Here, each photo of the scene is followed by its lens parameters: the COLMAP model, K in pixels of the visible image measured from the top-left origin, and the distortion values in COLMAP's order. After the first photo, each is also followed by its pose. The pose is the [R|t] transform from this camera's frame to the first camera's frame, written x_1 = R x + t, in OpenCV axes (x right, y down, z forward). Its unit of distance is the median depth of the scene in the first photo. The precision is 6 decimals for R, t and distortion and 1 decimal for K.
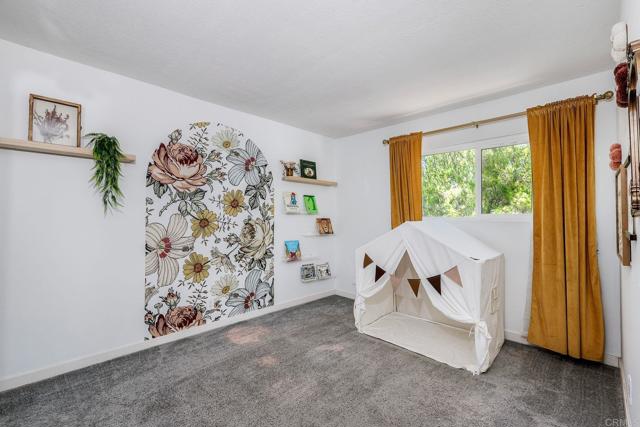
lens RADIAL K [[279.4, 0, 322.4], [0, 279.4, 210.6], [0, 0, 1]] dist [0.002492, -0.000568]
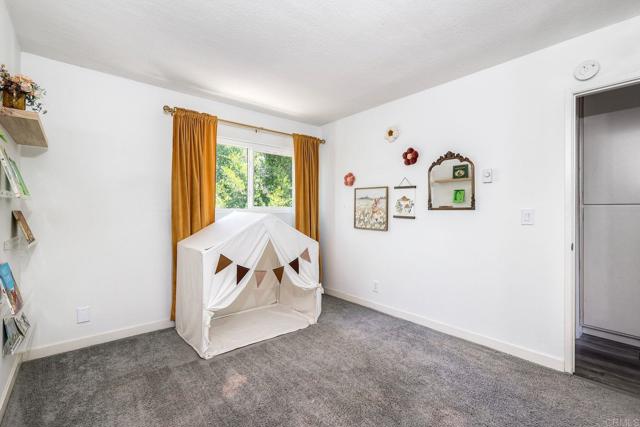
lens RADIAL K [[295.3, 0, 305.9], [0, 295.3, 212.2], [0, 0, 1]] dist [0.000891, -0.000131]
pose [[0.109965, -0.006231, 0.993916, -0.728089], [-0.026786, 0.999599, 0.009230, 0.020378], [-0.993574, -0.027638, 0.109754, 0.738518]]
